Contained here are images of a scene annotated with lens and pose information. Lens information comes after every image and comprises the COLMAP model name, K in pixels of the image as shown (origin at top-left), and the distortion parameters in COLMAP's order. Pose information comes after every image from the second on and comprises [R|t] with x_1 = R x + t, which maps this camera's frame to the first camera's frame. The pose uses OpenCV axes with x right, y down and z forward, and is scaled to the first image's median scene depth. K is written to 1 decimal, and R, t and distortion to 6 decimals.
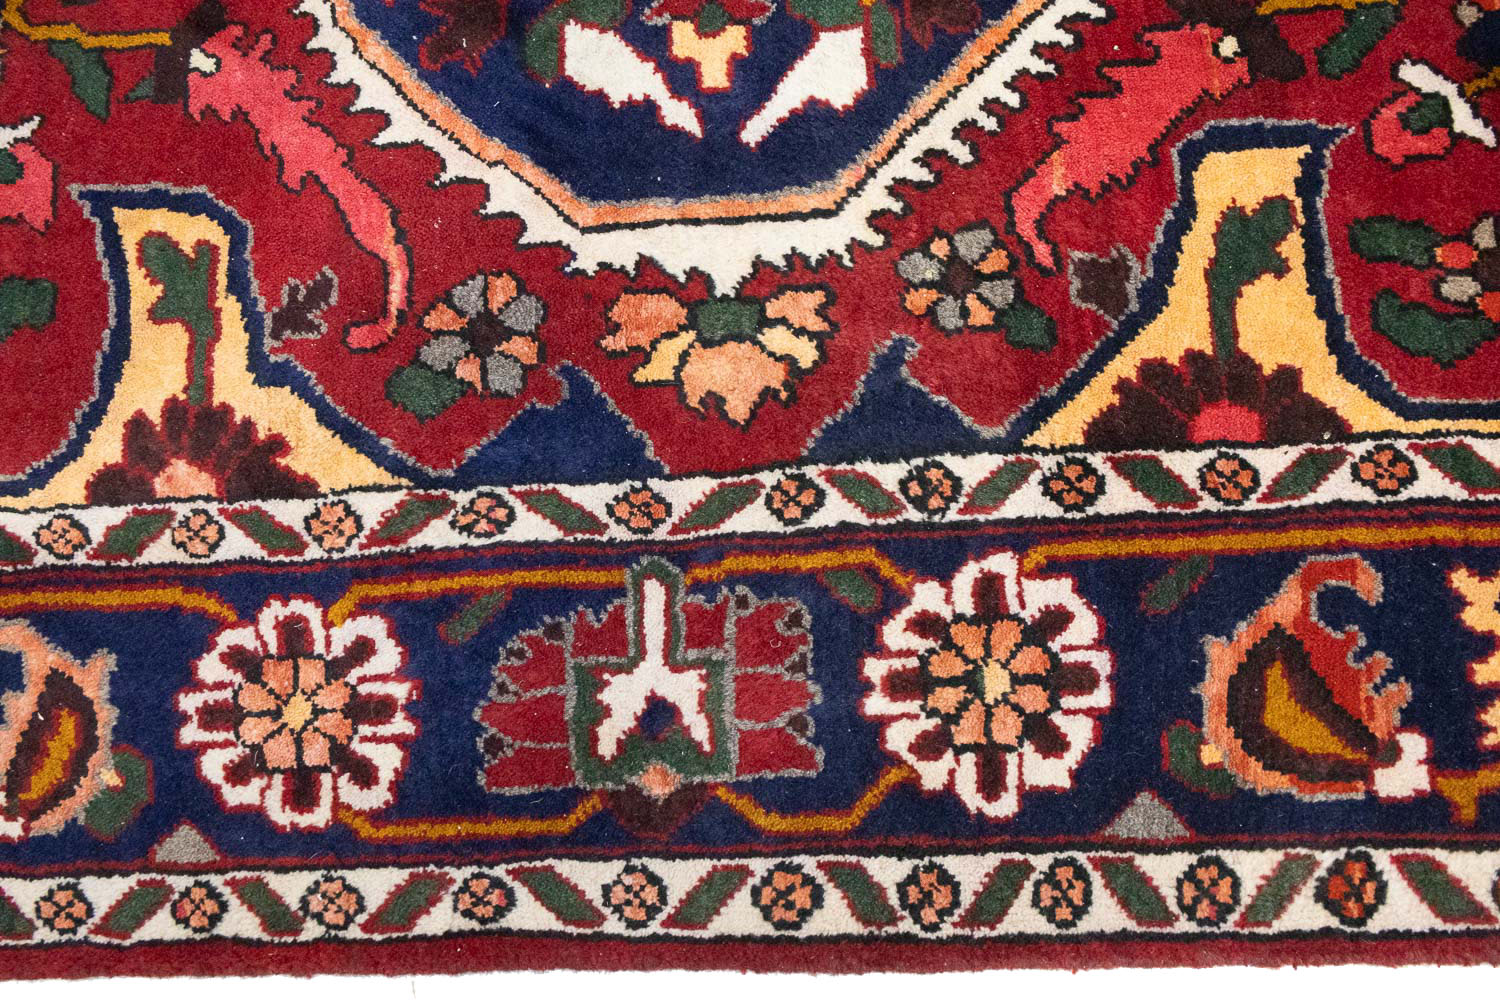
lens RADIAL K [[1243.5, 0, 755.7], [0, 1243.5, 495.2], [0, 0, 1]] dist [0.005502, -0.009112]
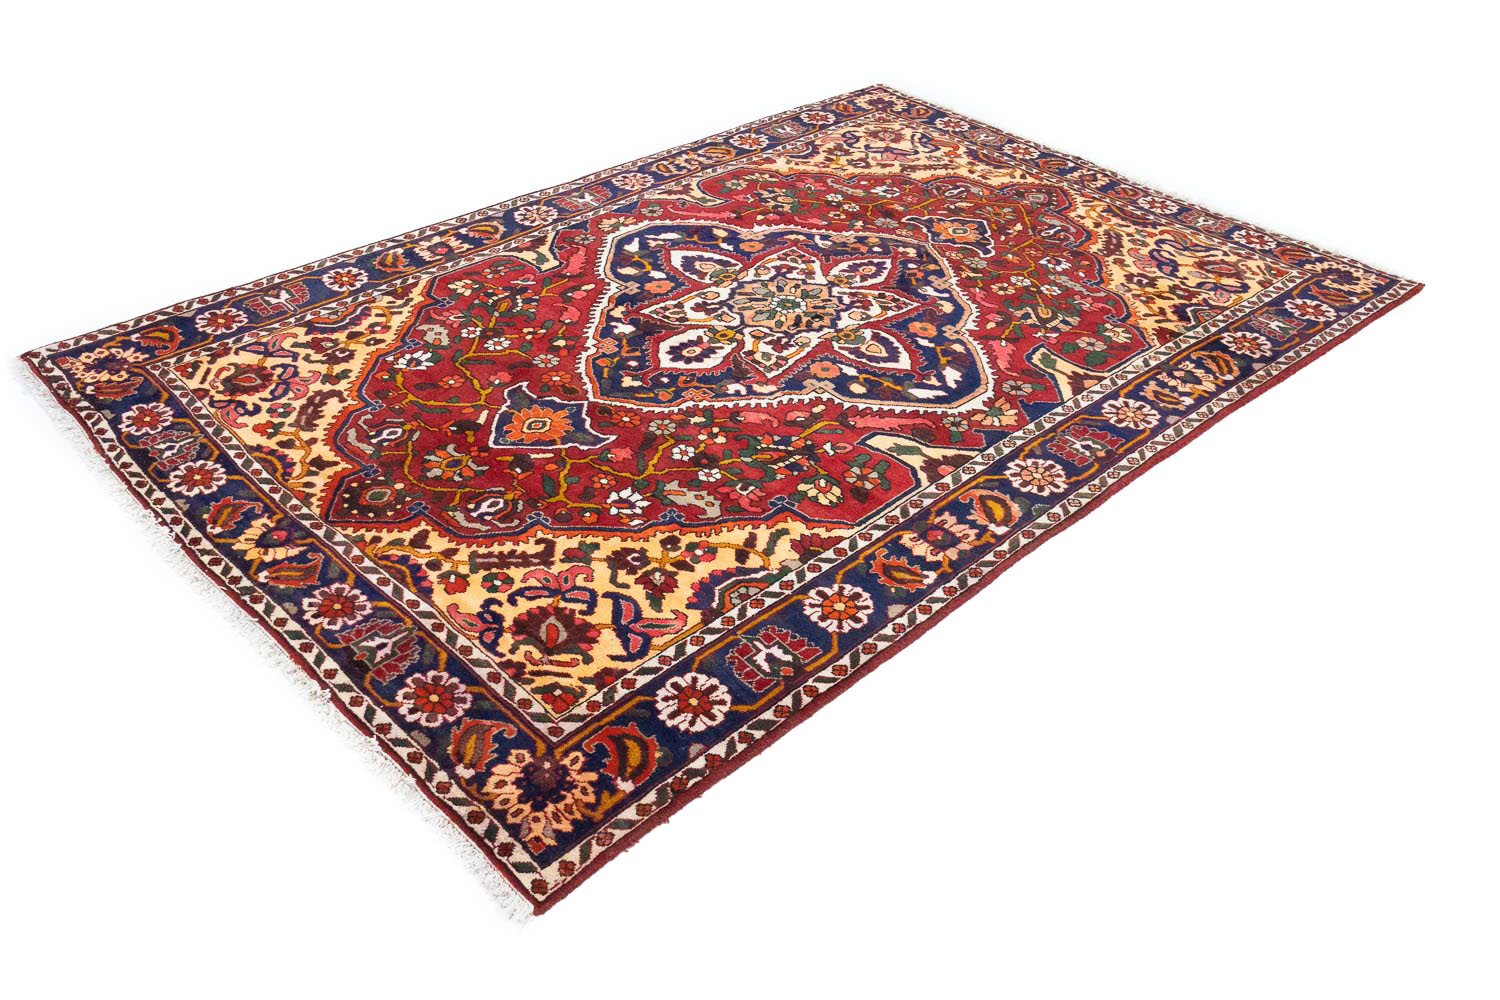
lens RADIAL K [[1243.5, 0, 728.5], [0, 1243.5, 488.5], [0, 0, 1]] dist [0.005502, -0.009112]
pose [[-0.745691, 0.407091, -0.527468, 2.796817], [-0.660952, -0.351918, 0.662794, -4.249014], [0.084192, 0.842870, 0.531490, -0.777057]]
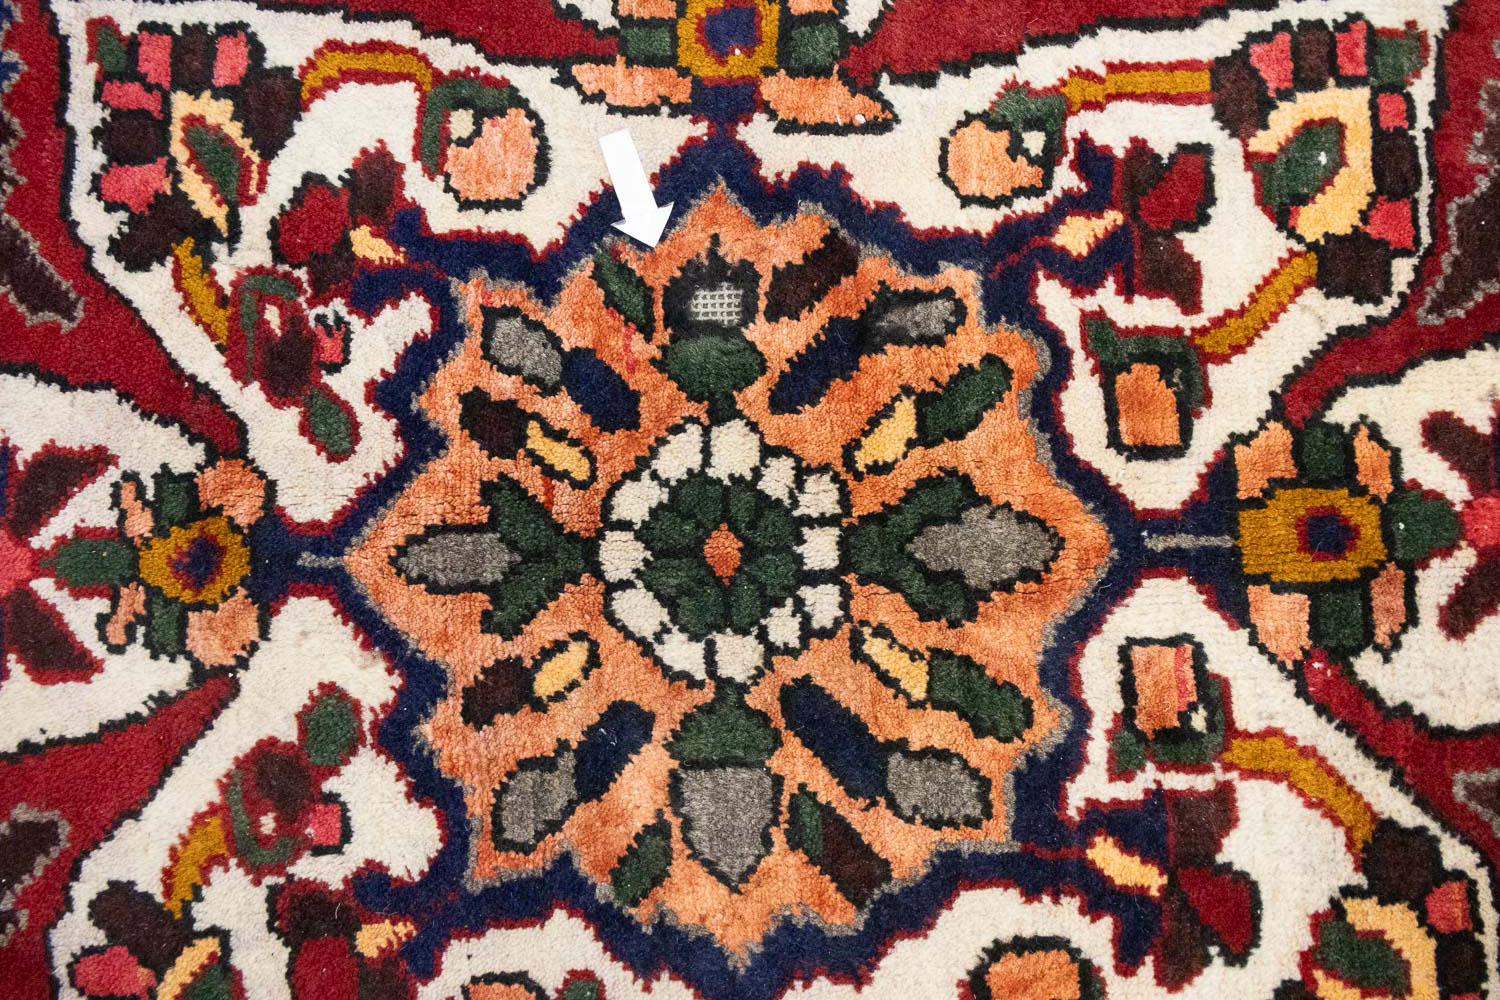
lens RADIAL K [[1243.5, 0, 751.2], [0, 1243.5, 499.3], [0, 0, 1]] dist [0.005502, -0.009112]
pose [[0.998937, 0.024524, 0.039034, -0.104581], [-0.027352, 0.996910, 0.073637, -1.167012], [-0.037107, -0.074627, 0.996521, 0.437414]]
